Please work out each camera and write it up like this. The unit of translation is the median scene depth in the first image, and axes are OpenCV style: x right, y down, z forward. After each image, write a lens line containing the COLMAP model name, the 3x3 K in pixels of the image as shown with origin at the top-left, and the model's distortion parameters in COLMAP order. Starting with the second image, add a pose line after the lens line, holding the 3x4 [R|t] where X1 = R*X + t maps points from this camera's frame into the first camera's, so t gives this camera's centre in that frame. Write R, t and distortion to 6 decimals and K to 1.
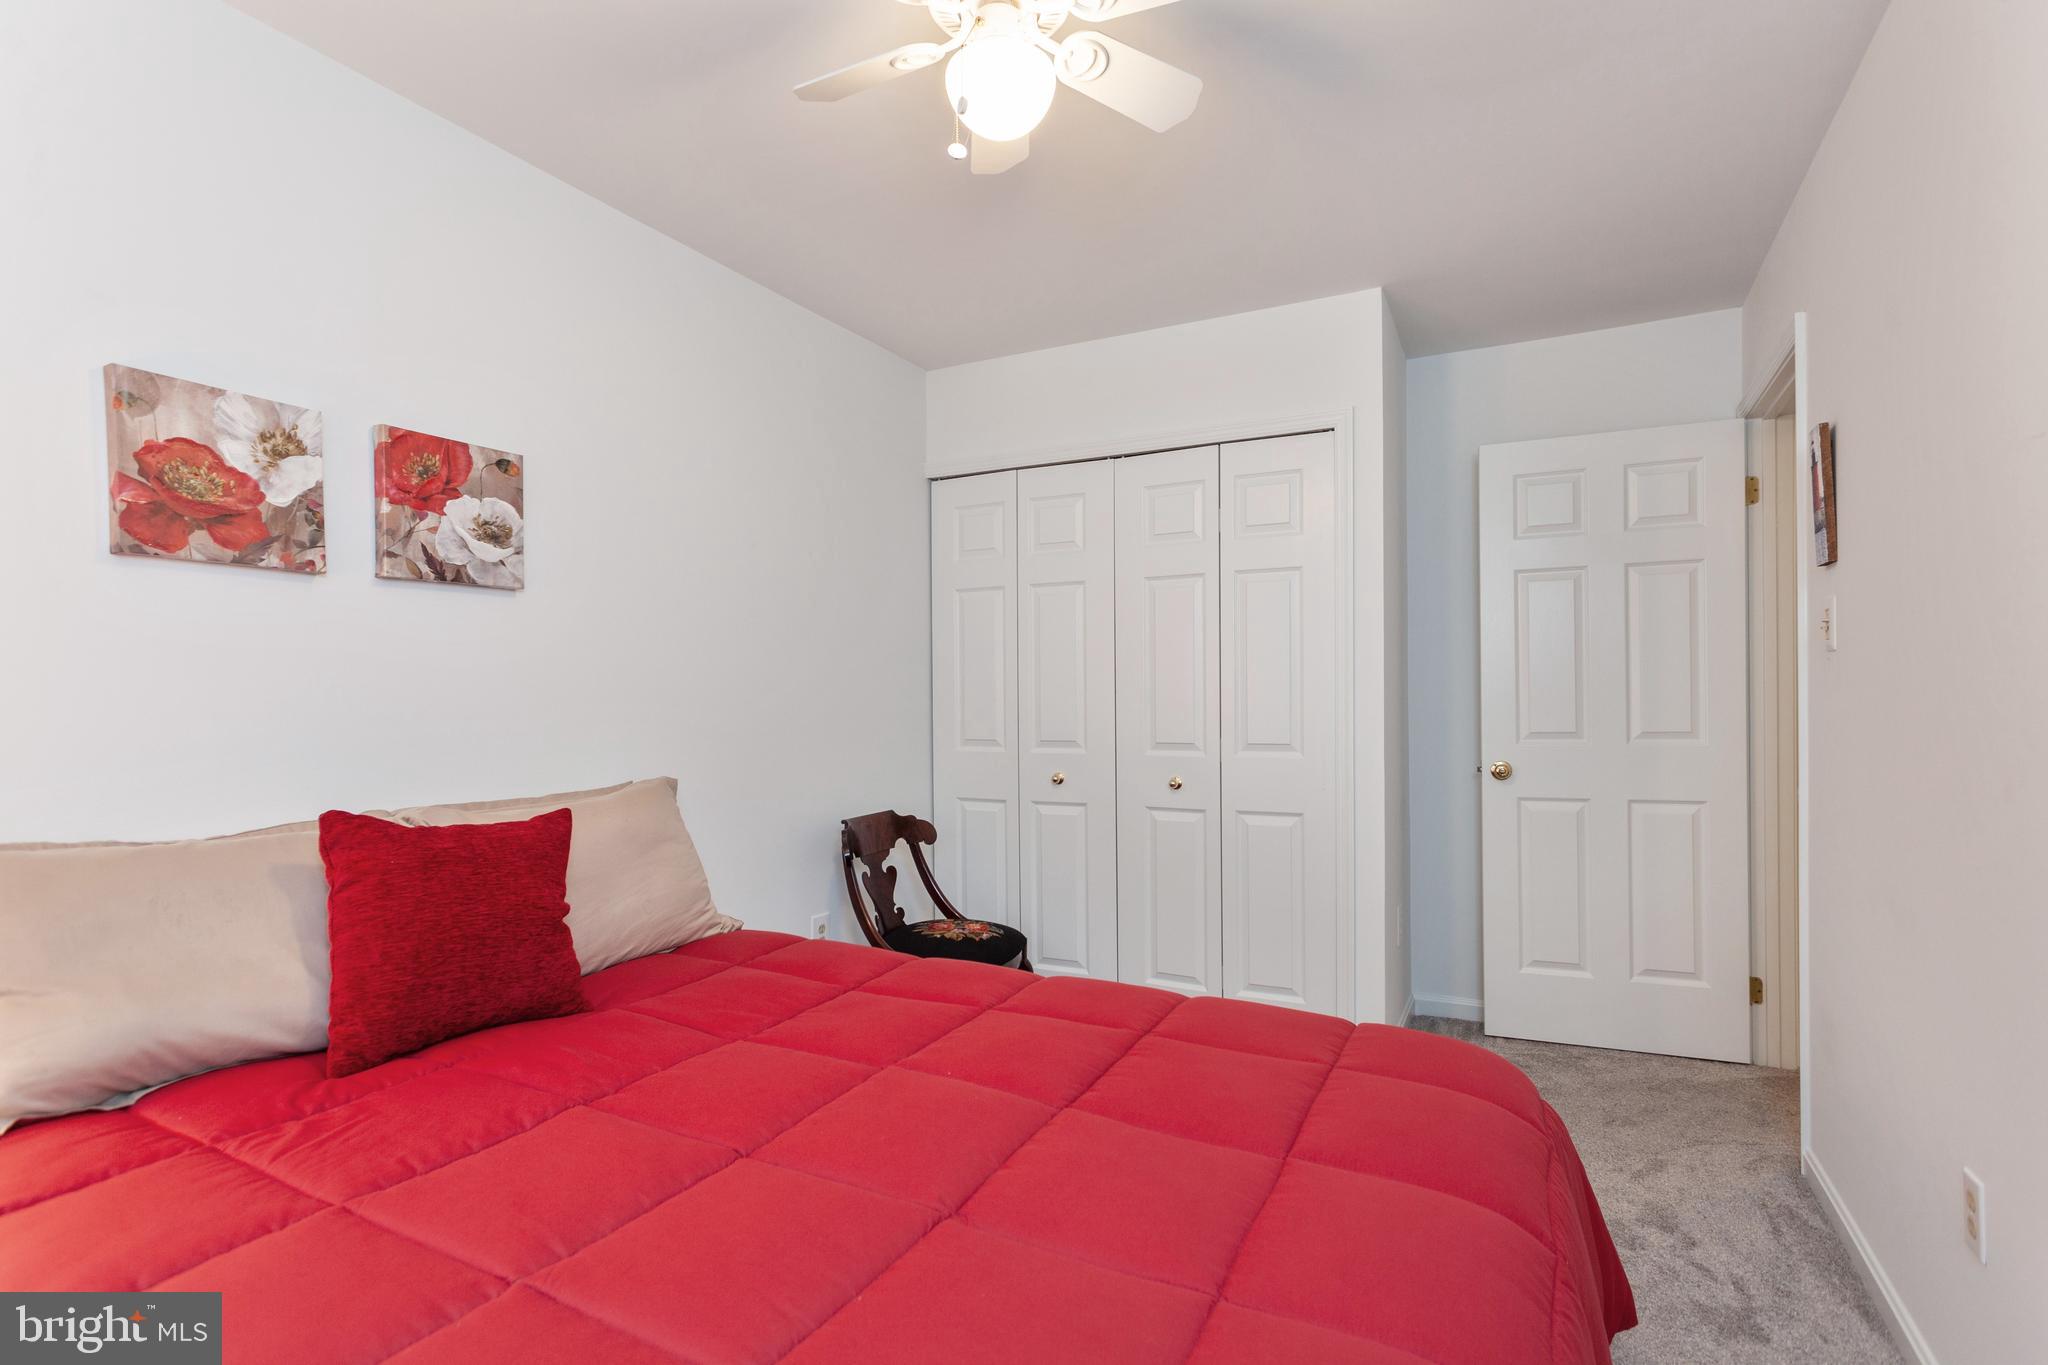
lens RADIAL K [[978.7, 0, 1031.8], [0, 978.7, 704.0], [0, 0, 1]] dist [0.002674, 0.000956]
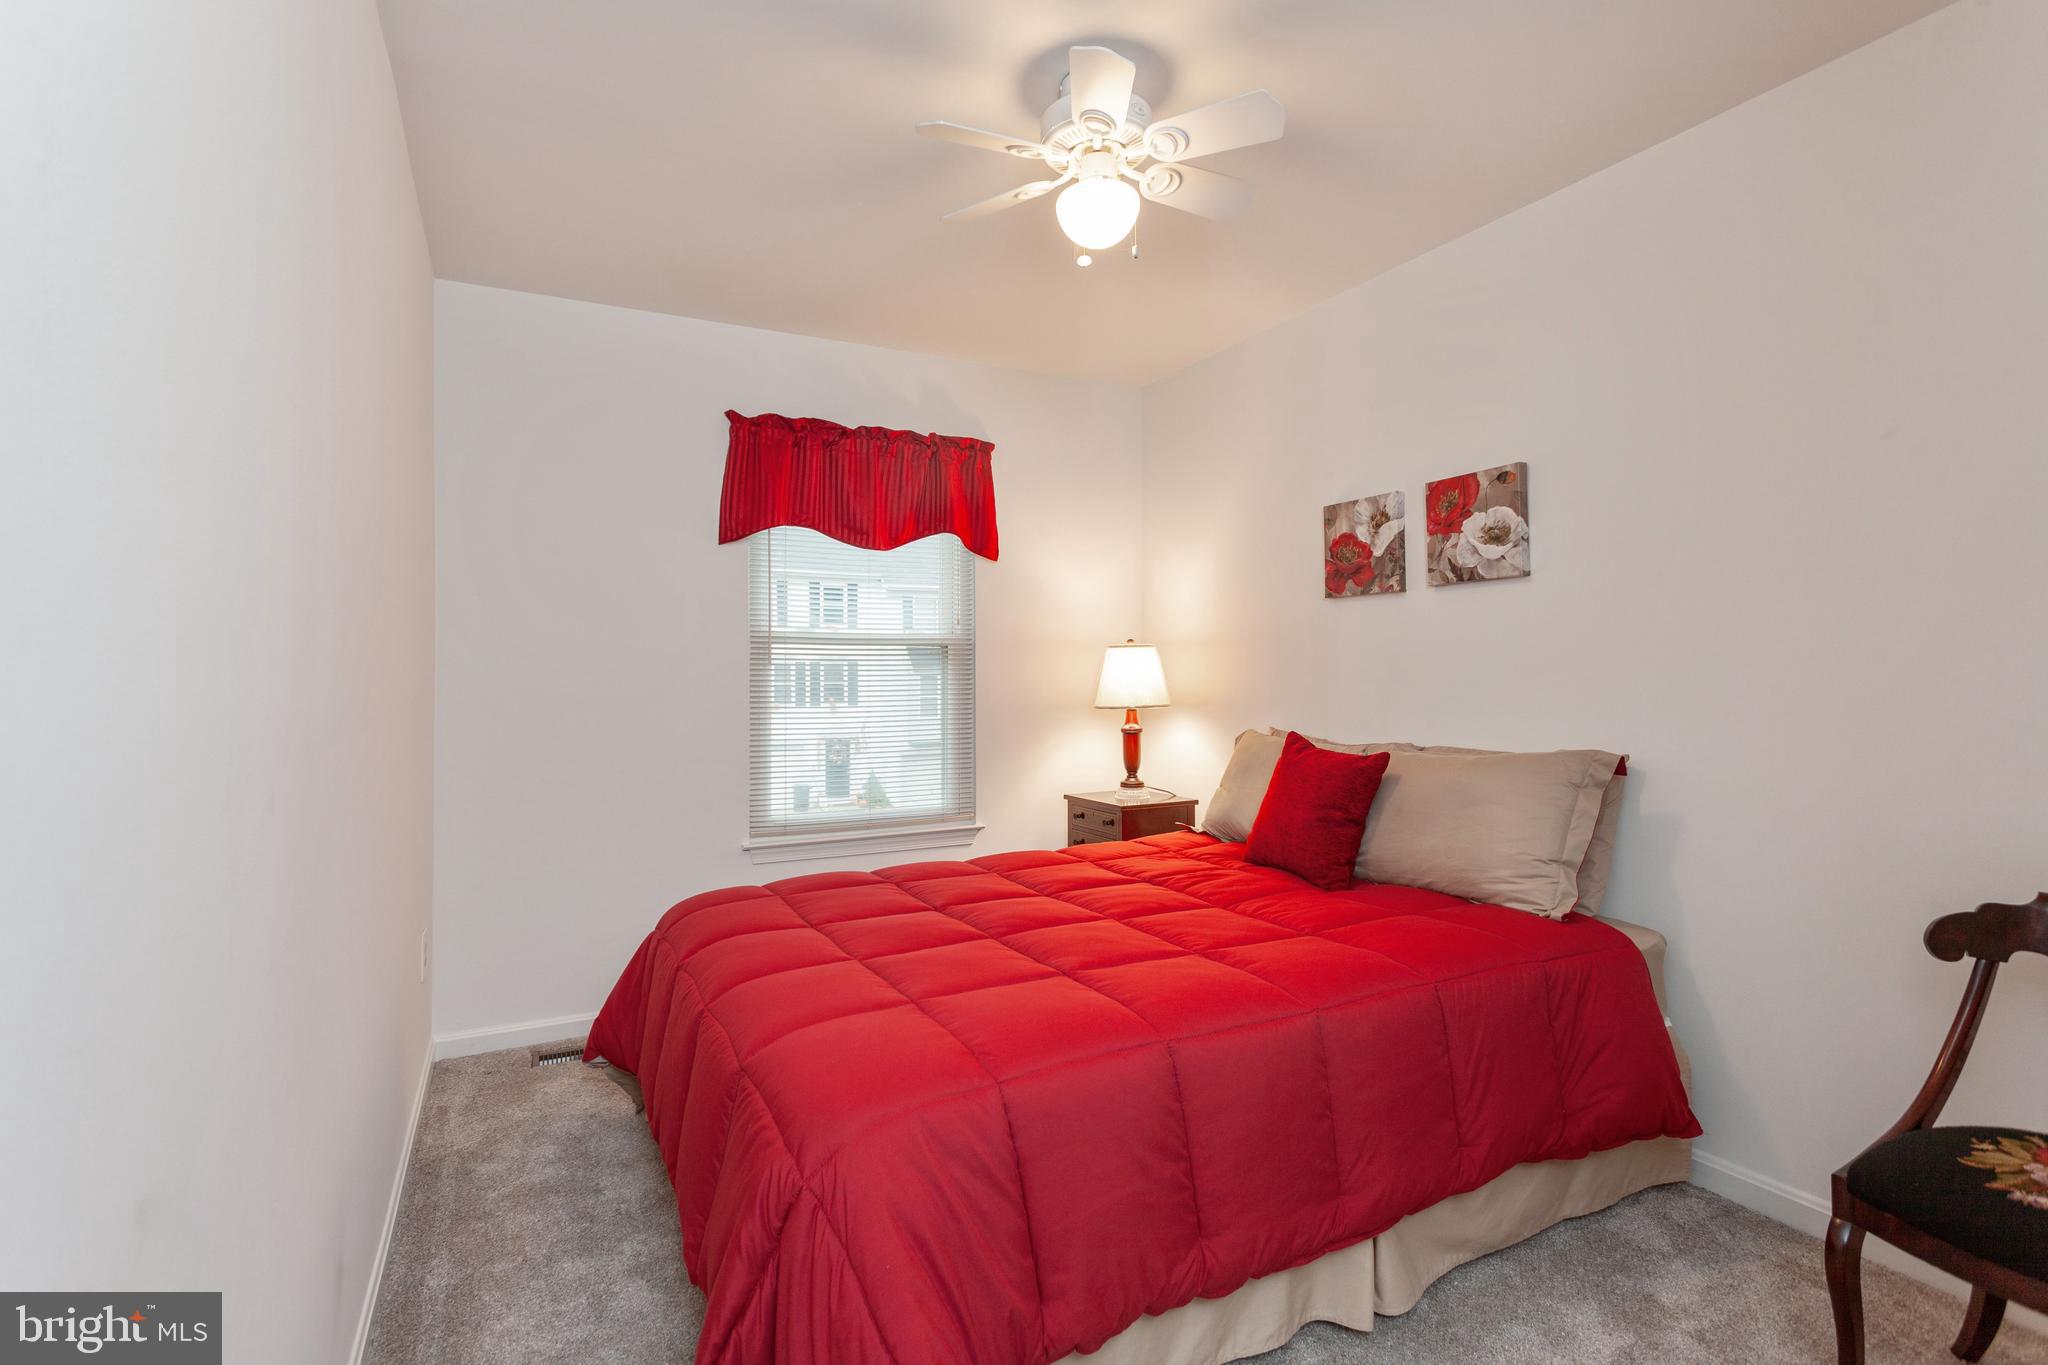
lens RADIAL K [[978.7, 0, 1031.8], [0, 978.7, 704.0], [0, 0, 1]] dist [0.002674, 0.000956]
pose [[-0.564812, 0.031133, -0.824632, 0.864417], [0.004039, 0.999380, 0.034964, -0.006480], [0.825210, 0.016417, -0.564587, 1.291951]]
